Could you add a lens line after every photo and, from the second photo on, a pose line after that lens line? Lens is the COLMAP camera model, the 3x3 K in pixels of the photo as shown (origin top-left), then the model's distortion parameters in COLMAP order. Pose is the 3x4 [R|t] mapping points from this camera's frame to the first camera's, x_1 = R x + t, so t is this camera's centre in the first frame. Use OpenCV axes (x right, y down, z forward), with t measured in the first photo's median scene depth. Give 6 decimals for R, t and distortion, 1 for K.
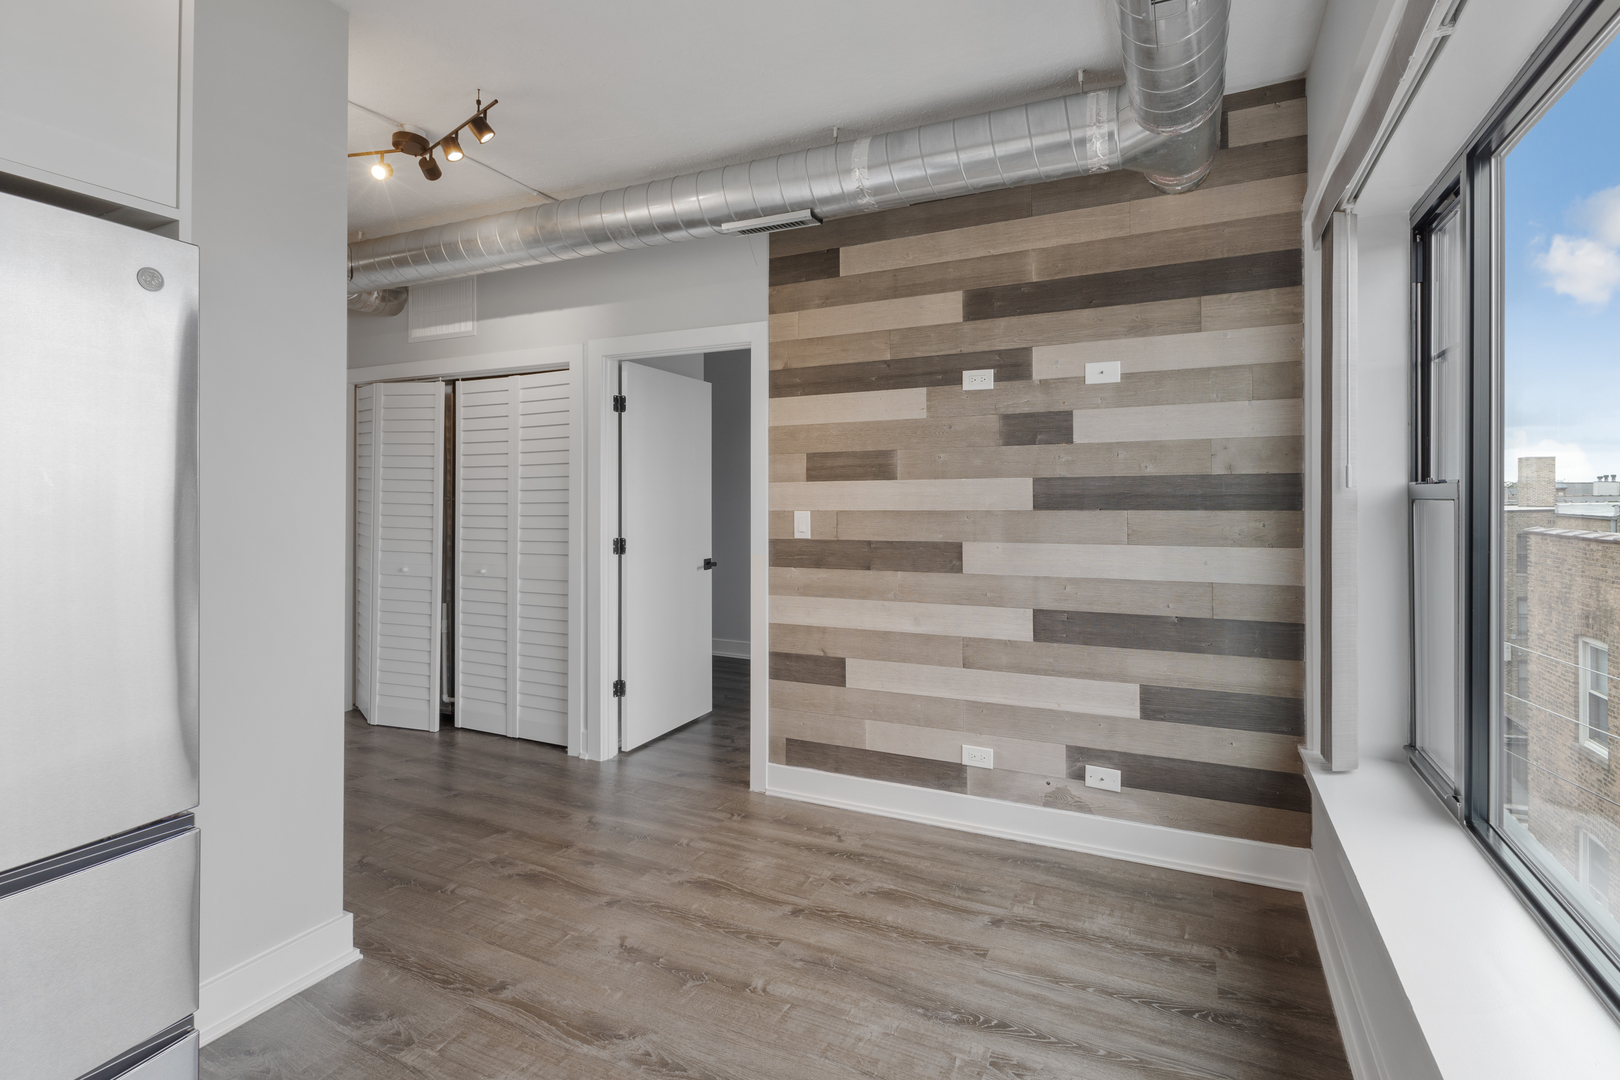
lens RADIAL K [[795.1, 0, 792.3], [0, 795.1, 492.3], [0, 0, 1]] dist [0.001831, -0.001660]
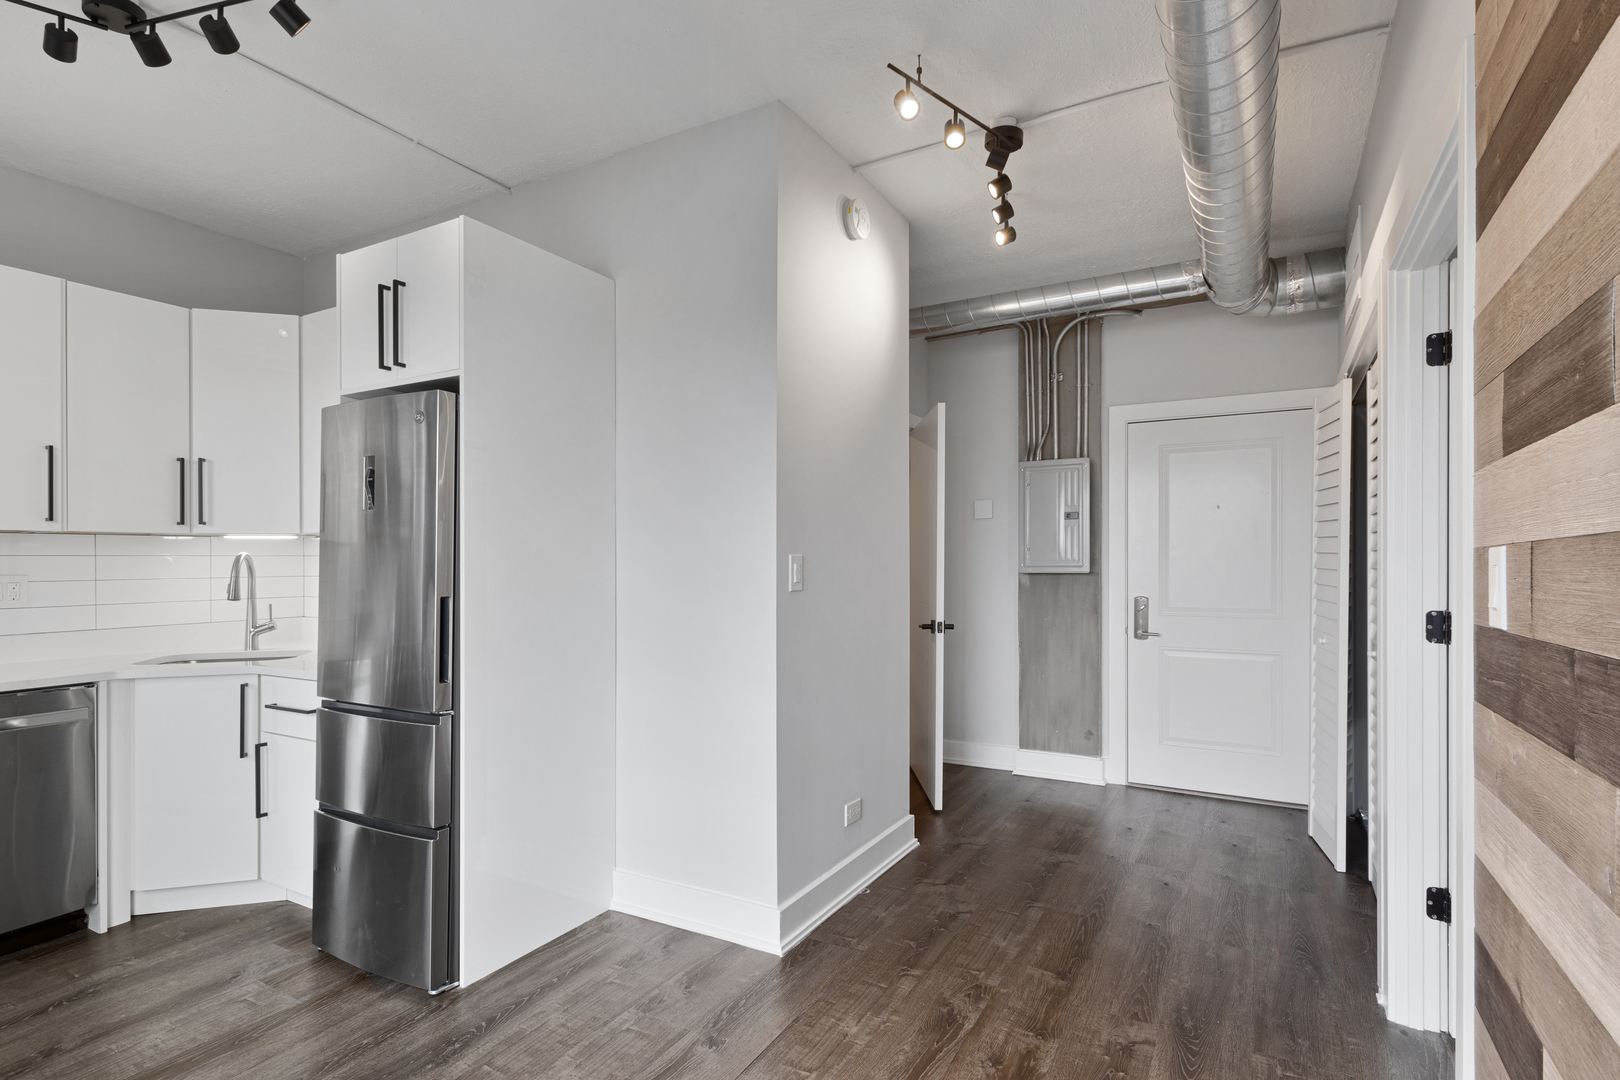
lens RADIAL K [[795.1, 0, 823.2], [0, 795.1, 563.9], [0, 0, 1]] dist [0.001831, -0.001660]
pose [[-0.042014, 0.002110, -0.999115, 0.444688], [0.003079, 0.999993, 0.001982, 0.037794], [0.999112, -0.002993, -0.042020, 0.905463]]
